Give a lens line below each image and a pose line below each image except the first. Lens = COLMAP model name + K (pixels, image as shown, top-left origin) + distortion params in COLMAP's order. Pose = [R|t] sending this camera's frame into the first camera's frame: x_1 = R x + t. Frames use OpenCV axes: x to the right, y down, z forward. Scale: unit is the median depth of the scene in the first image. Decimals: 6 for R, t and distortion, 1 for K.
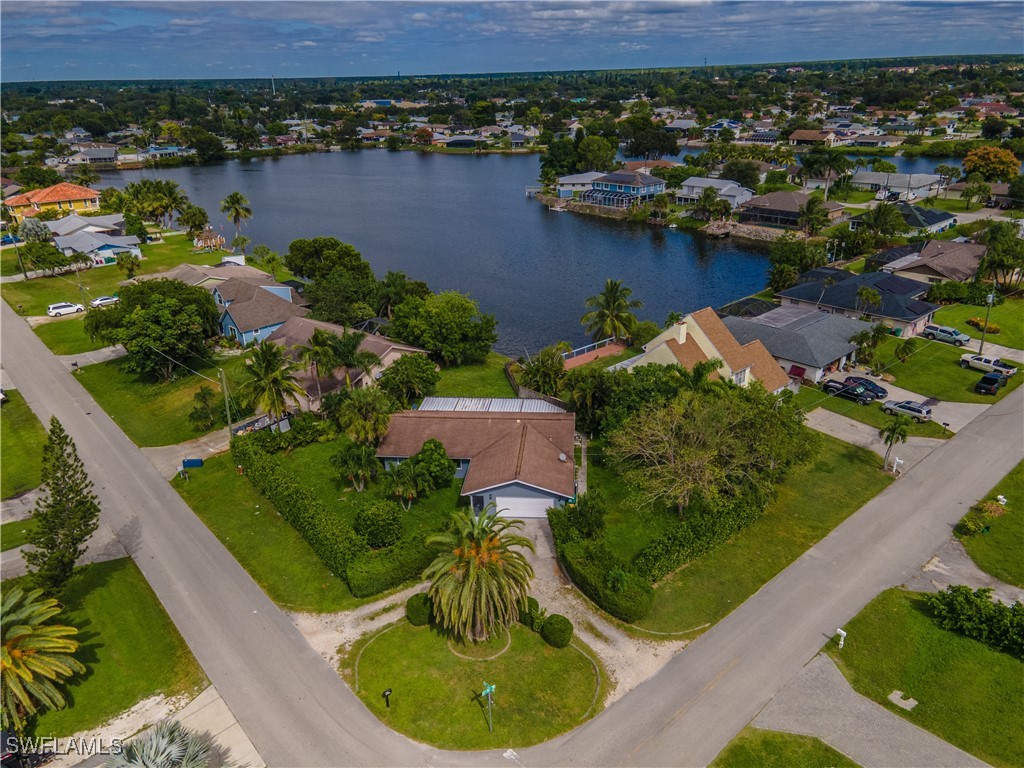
lens RADIAL K [[745.3, 0, 509.4], [0, 745.3, 381.2], [0, 0, 1]] dist [0.027052, 0.035328]
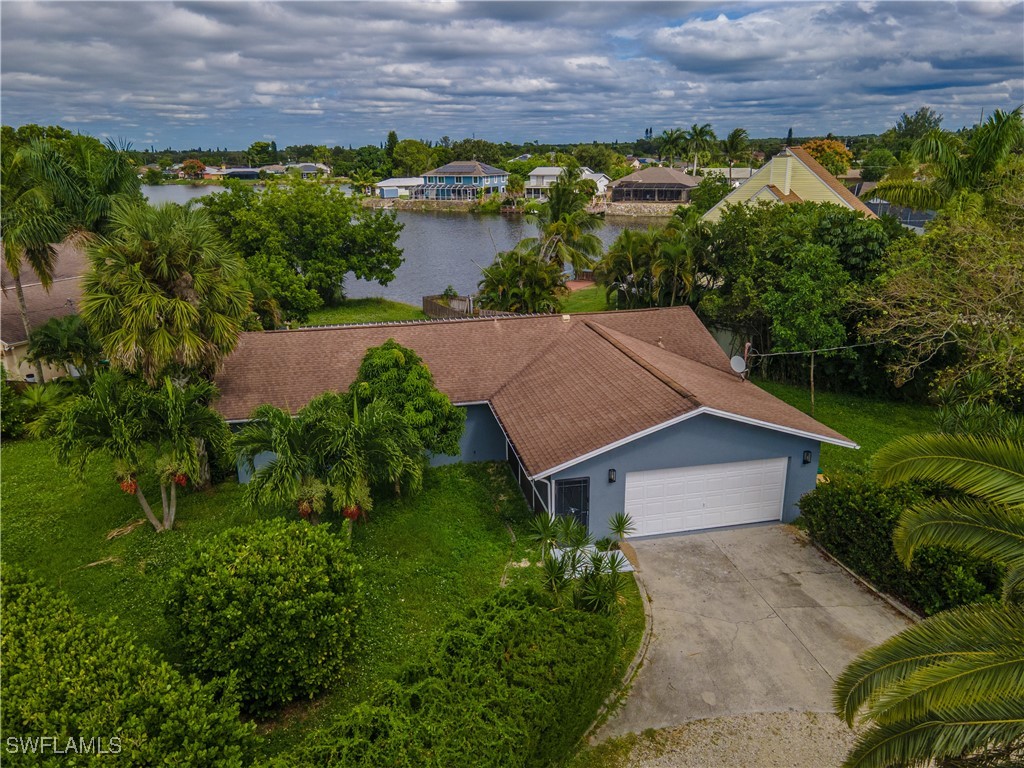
lens RADIAL K [[746.5, 0, 512.0], [0, 746.5, 384.0], [0, 0, 1]] dist [0.002754, 0.067060]
pose [[0.957476, -0.078779, 0.277549, -0.129755], [0.104282, 0.991458, -0.078334, 0.115181], [-0.269007, 0.103946, 0.957513, 0.590078]]
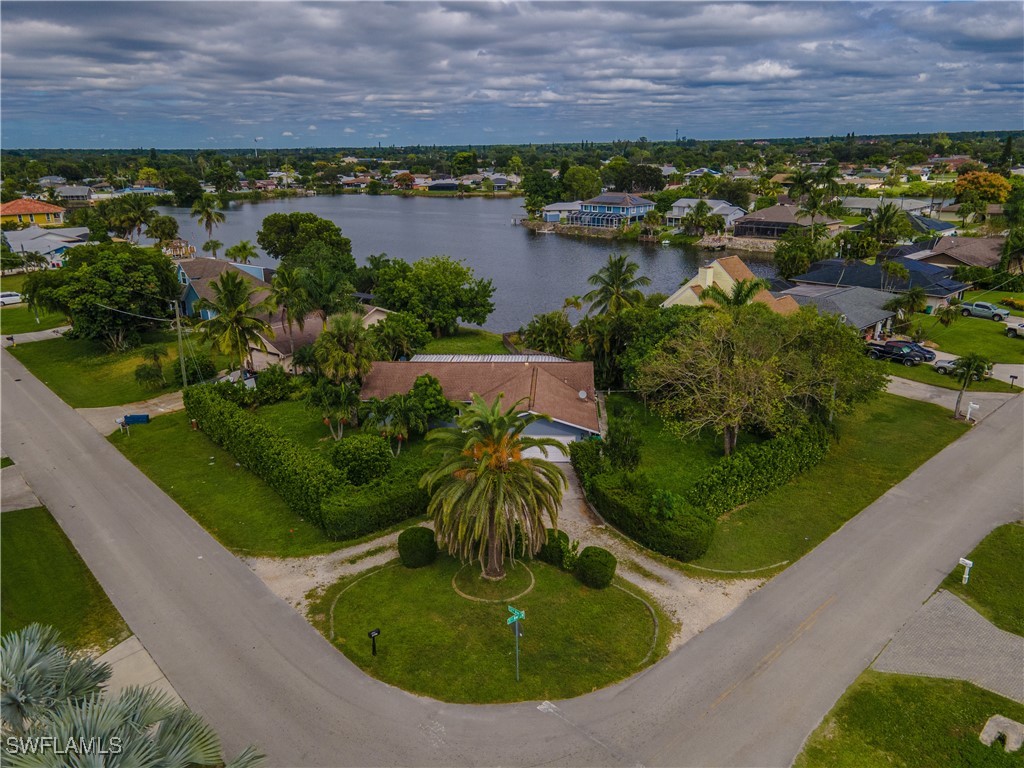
lens RADIAL K [[745.3, 0, 509.4], [0, 745.3, 381.2], [0, 0, 1]] dist [0.027052, 0.035328]
pose [[0.999565, -0.000877, 0.029486, -0.031429], [0.003431, 0.996229, -0.086693, 0.141189], [-0.029299, 0.086756, 0.995799, 0.149034]]
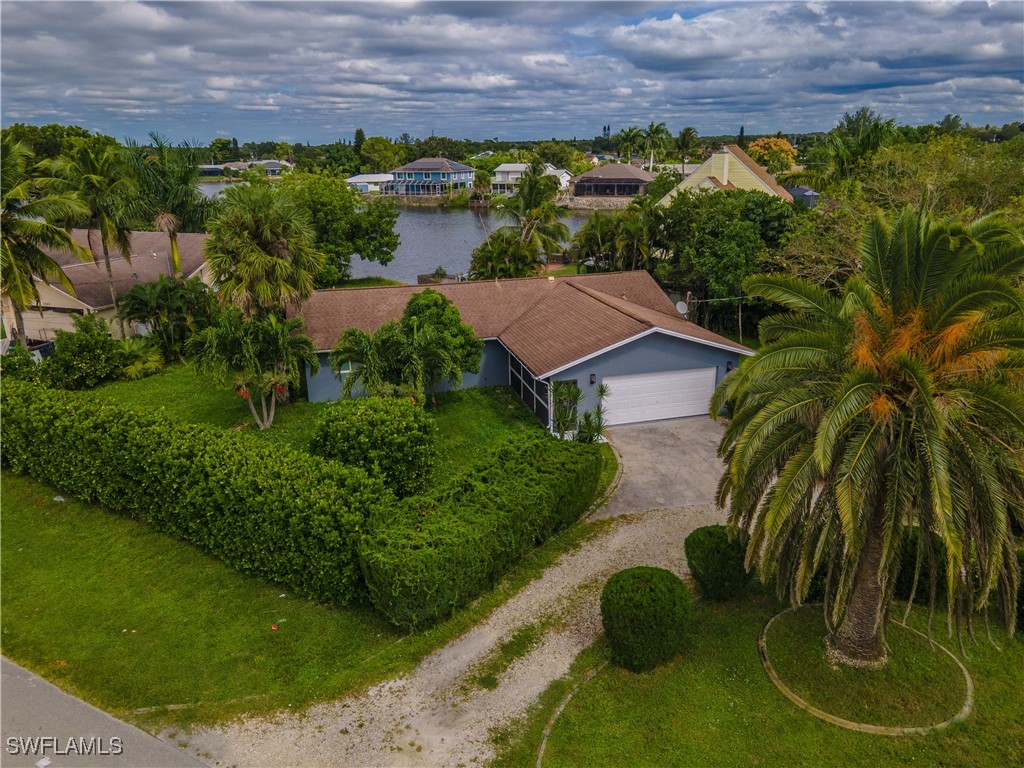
lens RADIAL K [[746.5, 0, 512.0], [0, 746.5, 384.0], [0, 0, 1]] dist [0.002754, 0.067060]
pose [[0.941113, -0.094759, 0.324541, -0.186771], [0.123426, 0.989961, -0.068865, 0.155061], [-0.314758, 0.104866, 0.943361, 0.493913]]
